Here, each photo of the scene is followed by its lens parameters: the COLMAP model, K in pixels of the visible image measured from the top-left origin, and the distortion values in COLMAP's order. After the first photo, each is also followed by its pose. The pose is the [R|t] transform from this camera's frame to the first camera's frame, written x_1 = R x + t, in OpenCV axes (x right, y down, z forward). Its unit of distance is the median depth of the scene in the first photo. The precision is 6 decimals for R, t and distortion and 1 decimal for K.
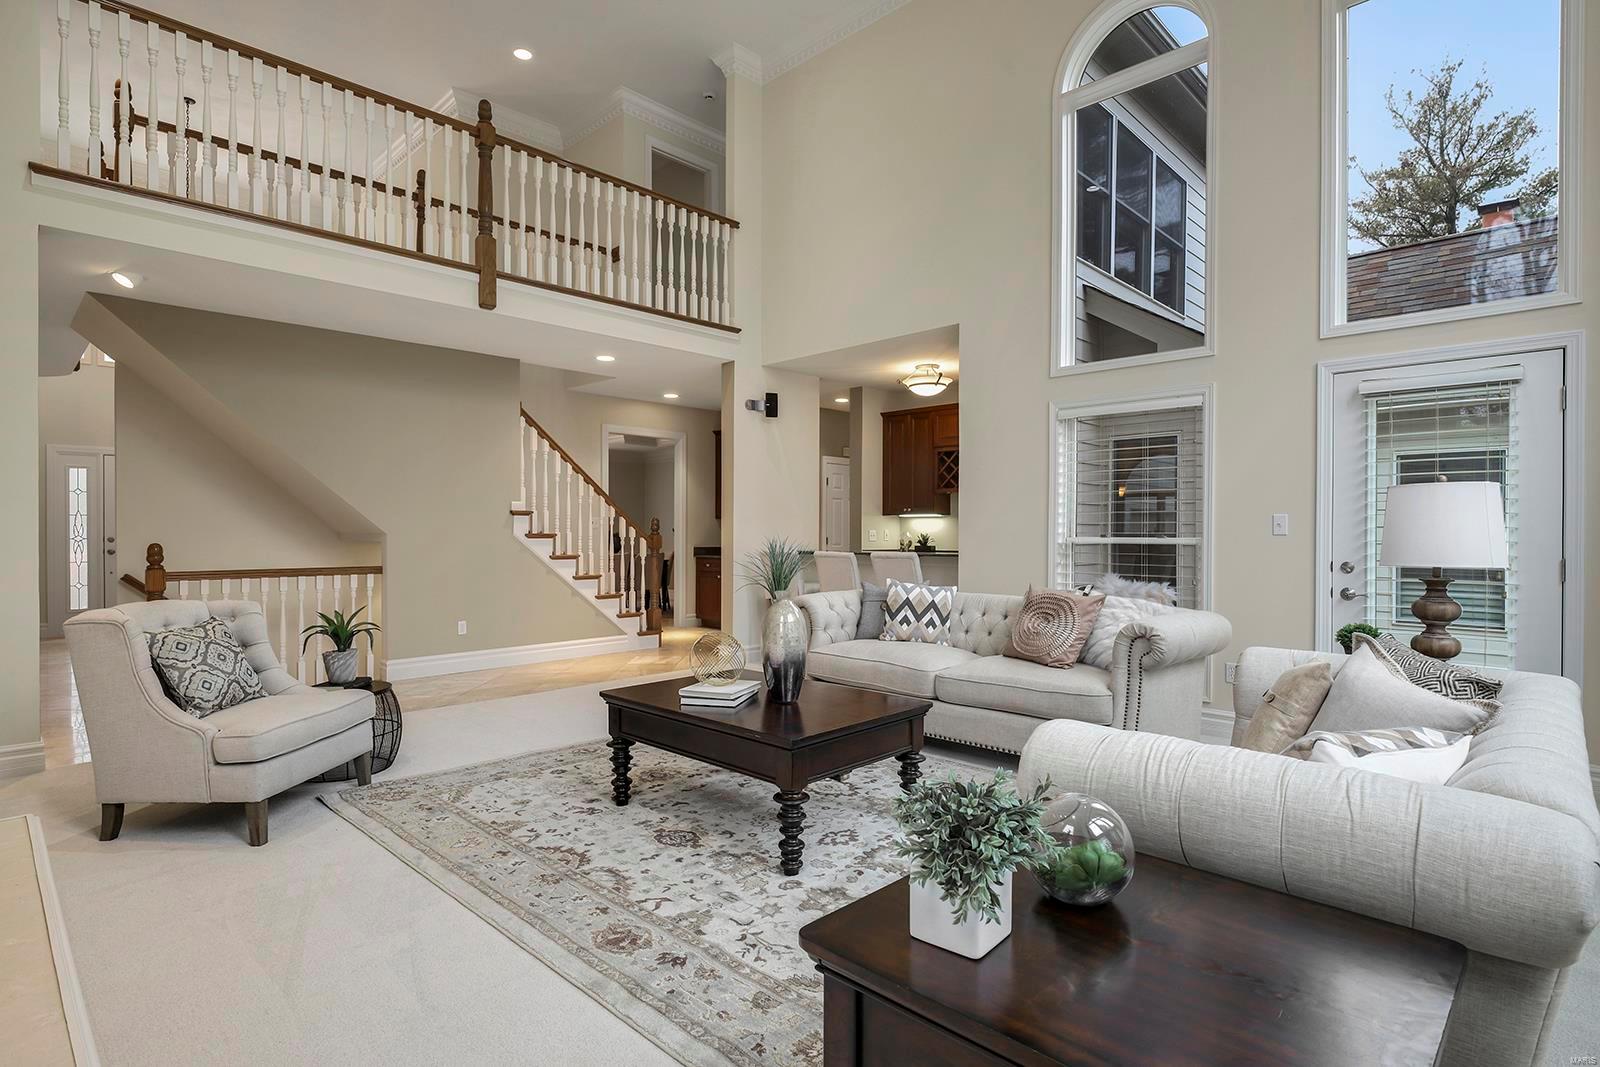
lens RADIAL K [[794.6, 0, 791.6], [0, 794.6, 541.2], [0, 0, 1]] dist [-0.003764, -0.003594]
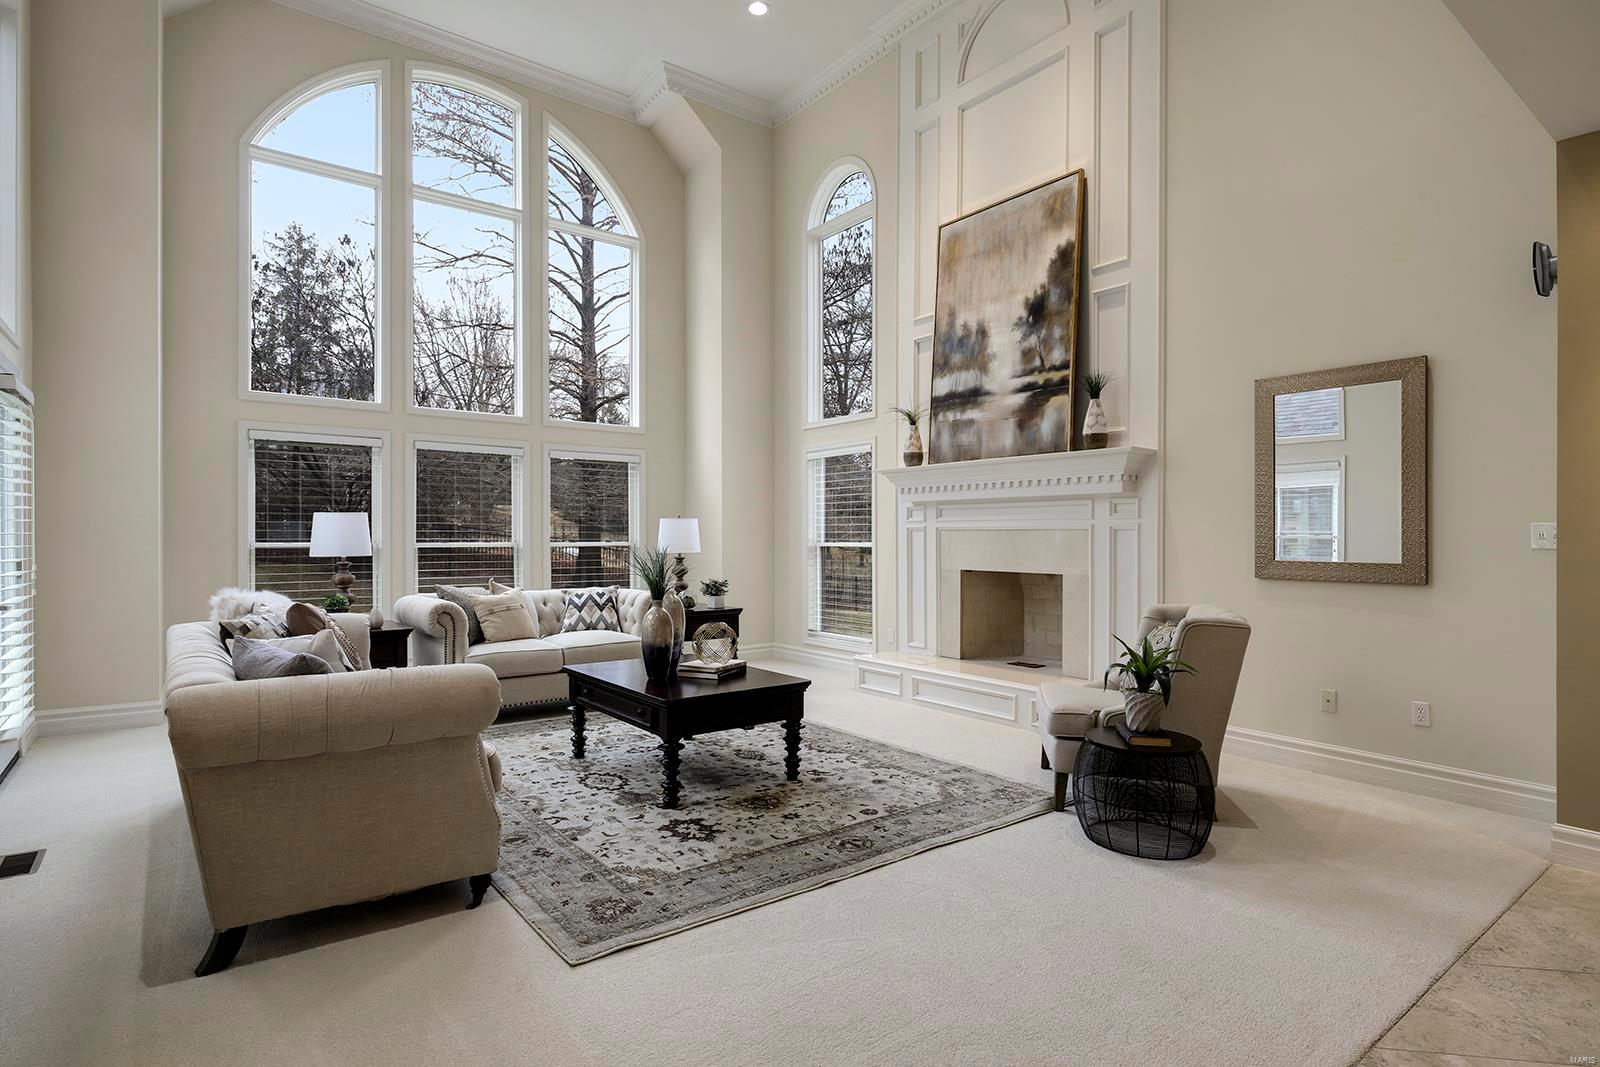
lens RADIAL K [[828.8, 0, 799.2], [0, 828.8, 535.7], [0, 0, 1]] dist [0.002883, -0.000209]
pose [[-0.990337, -0.003959, 0.138624, -0.398379], [-0.002642, 0.999950, 0.009685, -0.034551], [-0.138656, 0.009225, -0.990298, 2.241839]]
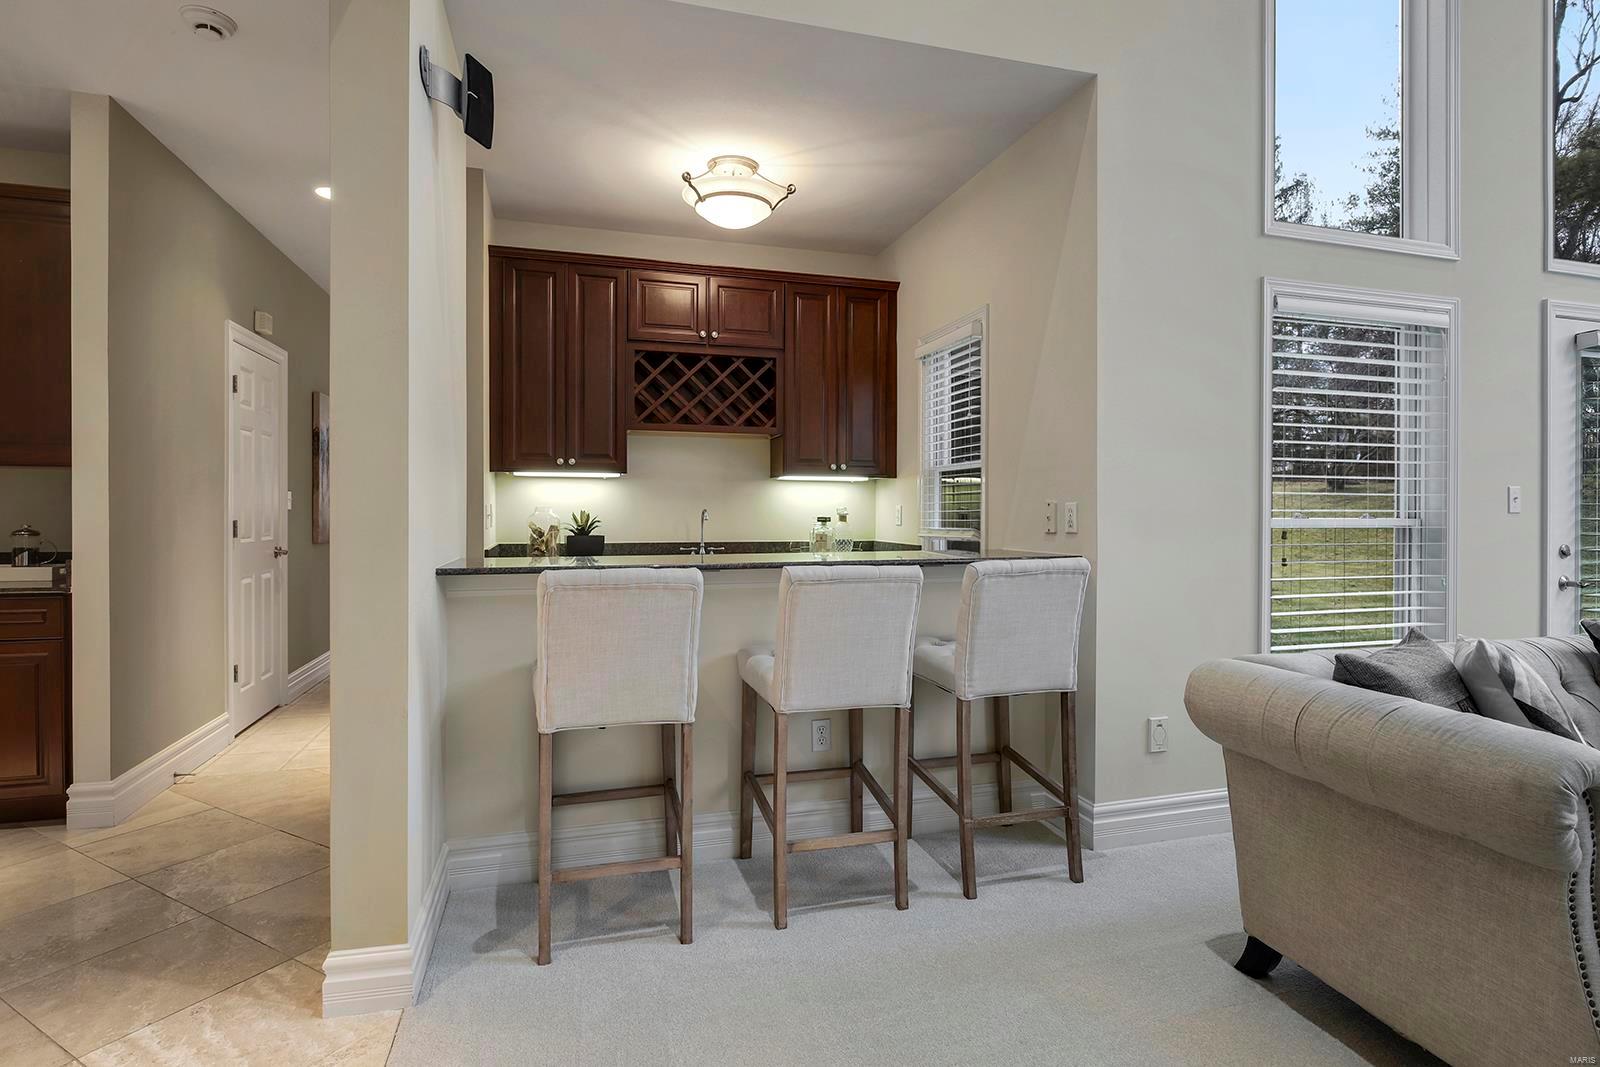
lens RADIAL K [[794.6, 0, 798.2], [0, 794.6, 510.5], [0, 0, 1]] dist [-0.003764, -0.003594]
pose [[0.489846, -0.003470, 0.871802, -0.523451], [0.008051, 0.999967, -0.000544, -0.023112], [-0.871772, 0.007285, 0.489858, 1.629640]]
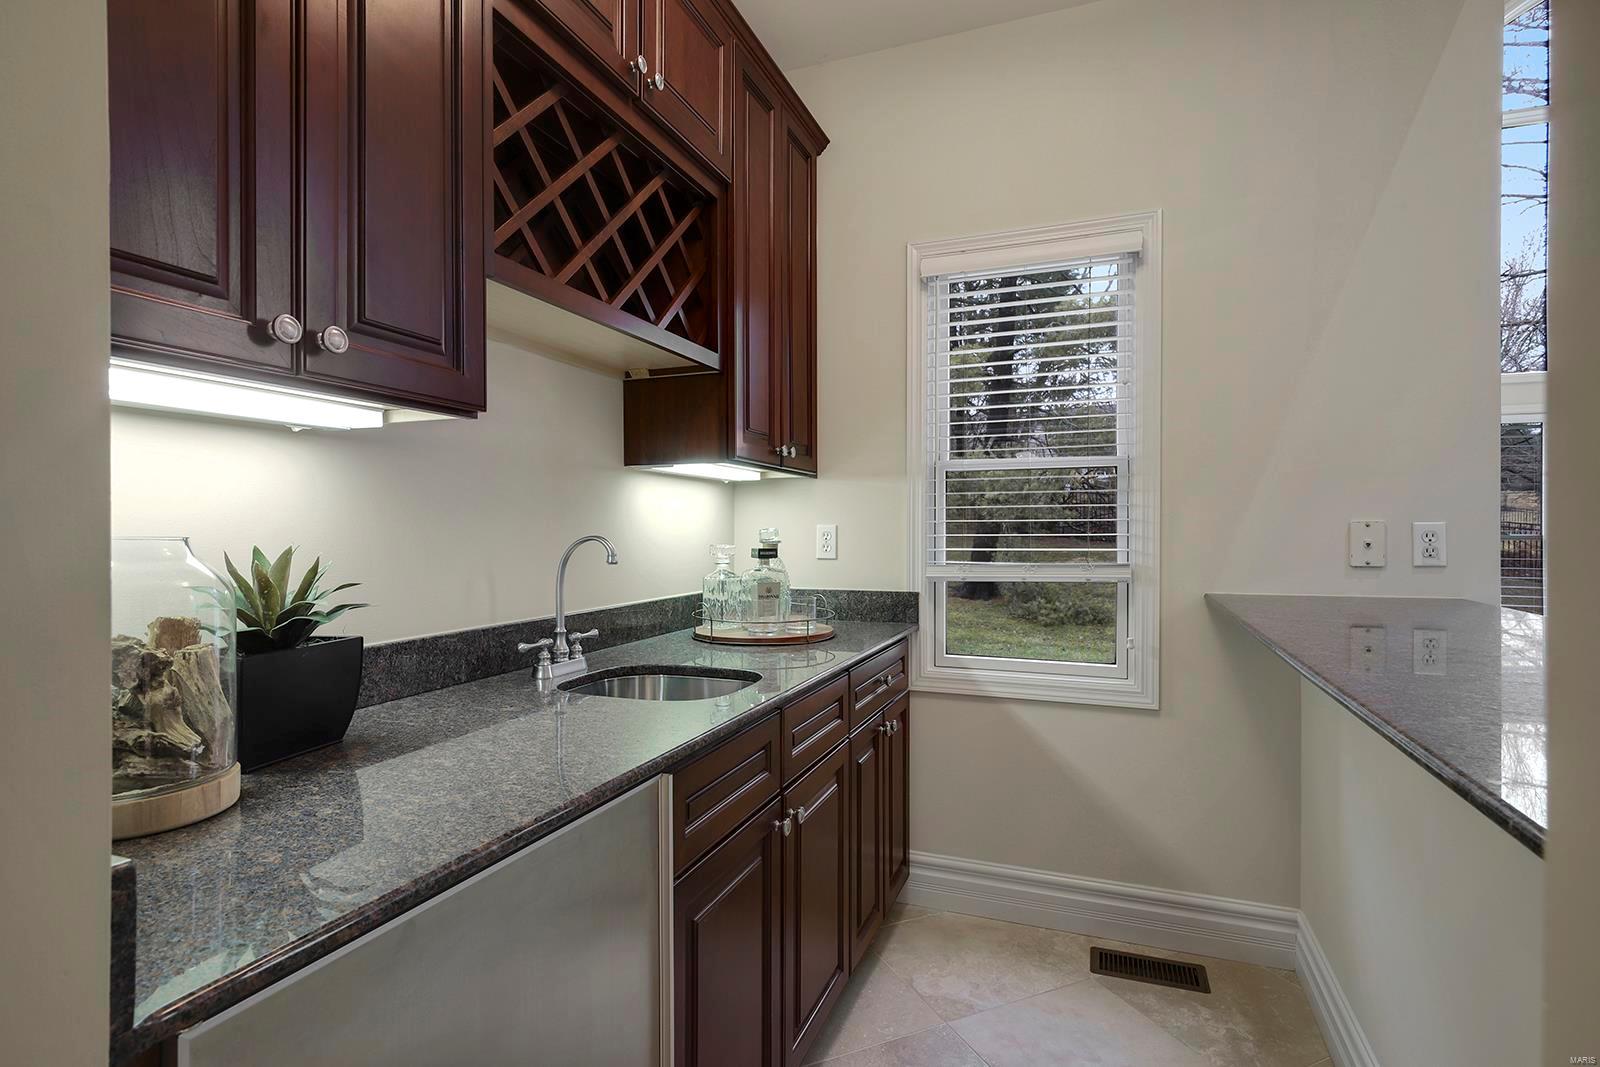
lens RADIAL K [[794.6, 0, 795.1], [0, 794.6, 529.3], [0, 0, 1]] dist [-0.003764, -0.003594]
pose [[-0.384162, -0.001046, 0.923265, 0.025250], [0.008239, 0.999956, 0.004561, -0.030934], [-0.923229, 0.009359, -0.384137, 2.472988]]
